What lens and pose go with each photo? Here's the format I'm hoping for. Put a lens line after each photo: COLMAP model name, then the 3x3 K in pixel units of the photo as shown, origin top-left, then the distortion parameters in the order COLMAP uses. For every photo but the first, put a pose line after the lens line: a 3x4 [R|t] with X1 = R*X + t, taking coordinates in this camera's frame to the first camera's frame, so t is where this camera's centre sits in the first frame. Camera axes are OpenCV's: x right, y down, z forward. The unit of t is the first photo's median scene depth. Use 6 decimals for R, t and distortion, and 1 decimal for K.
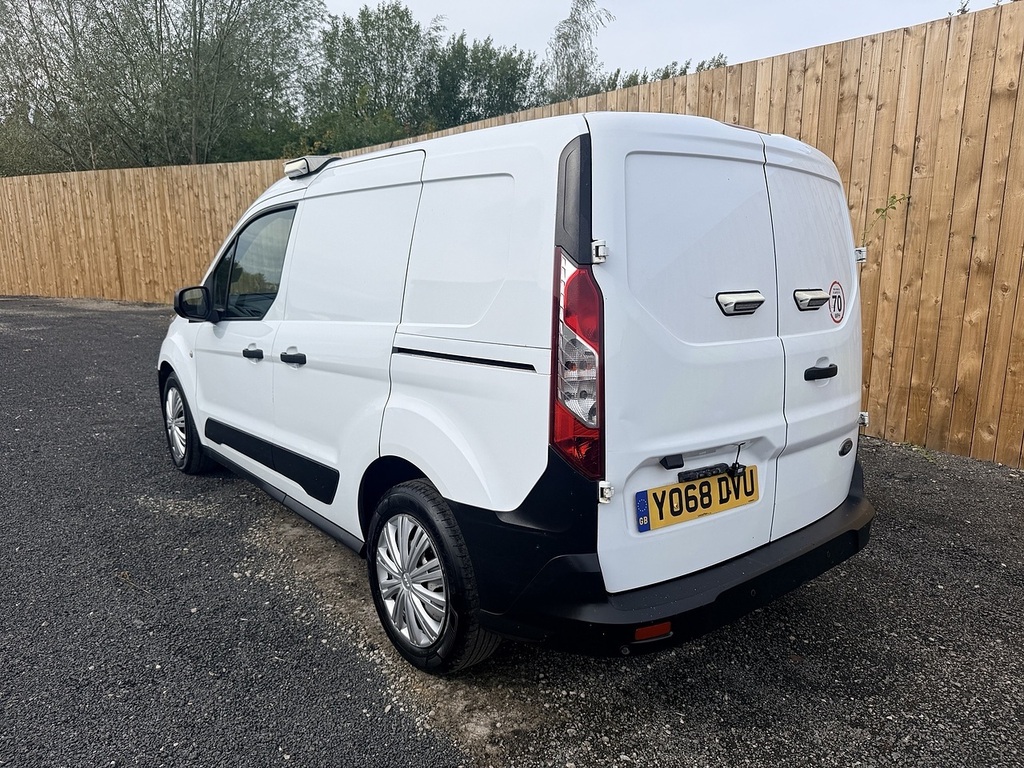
lens RADIAL K [[707.6, 0, 508.5], [0, 707.6, 384.4], [0, 0, 1]] dist [0.012109, -0.025579]
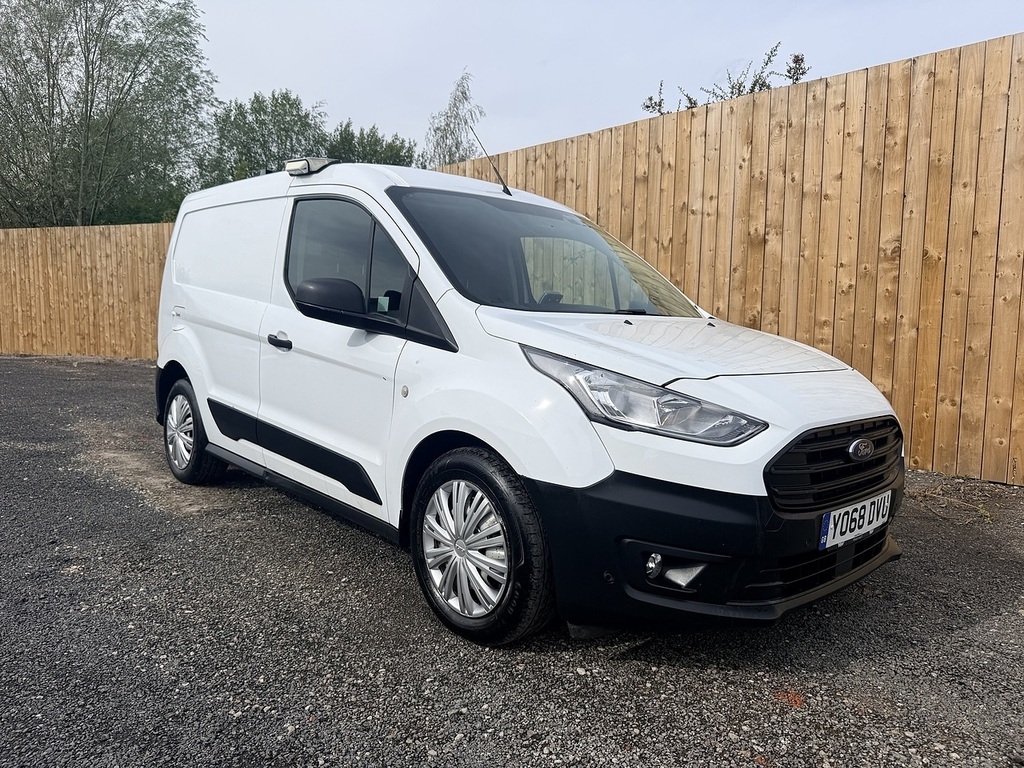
lens RADIAL K [[707.6, 0, 507.5], [0, 707.6, 387.1], [0, 0, 1]] dist [0.012109, -0.025579]
pose [[0.992568, 0.002980, 0.121653, 0.151068], [0.009972, 0.994346, -0.105716, 0.107984], [-0.121280, 0.106143, 0.986927, -0.235544]]
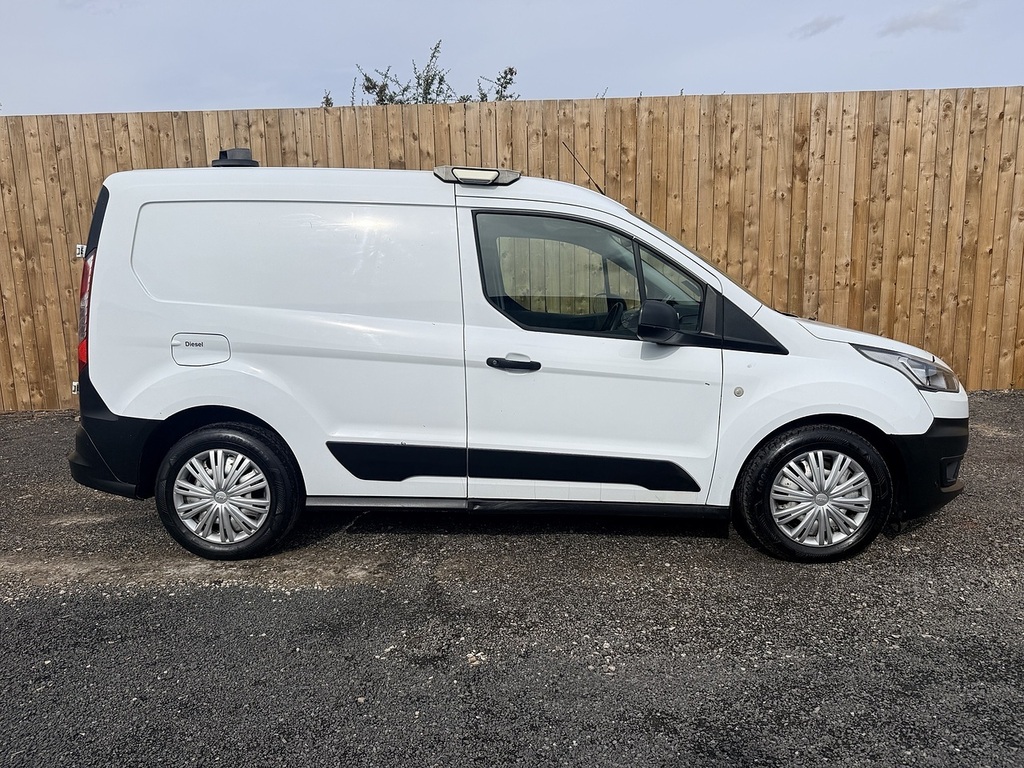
lens RADIAL K [[707.6, 0, 502.9], [0, 707.6, 394.5], [0, 0, 1]] dist [0.012109, -0.025579]
pose [[0.614698, -0.149337, 0.774496, -0.256351], [0.183207, 0.982091, 0.043959, 0.032581], [-0.767191, 0.114871, 0.631049, -0.050457]]
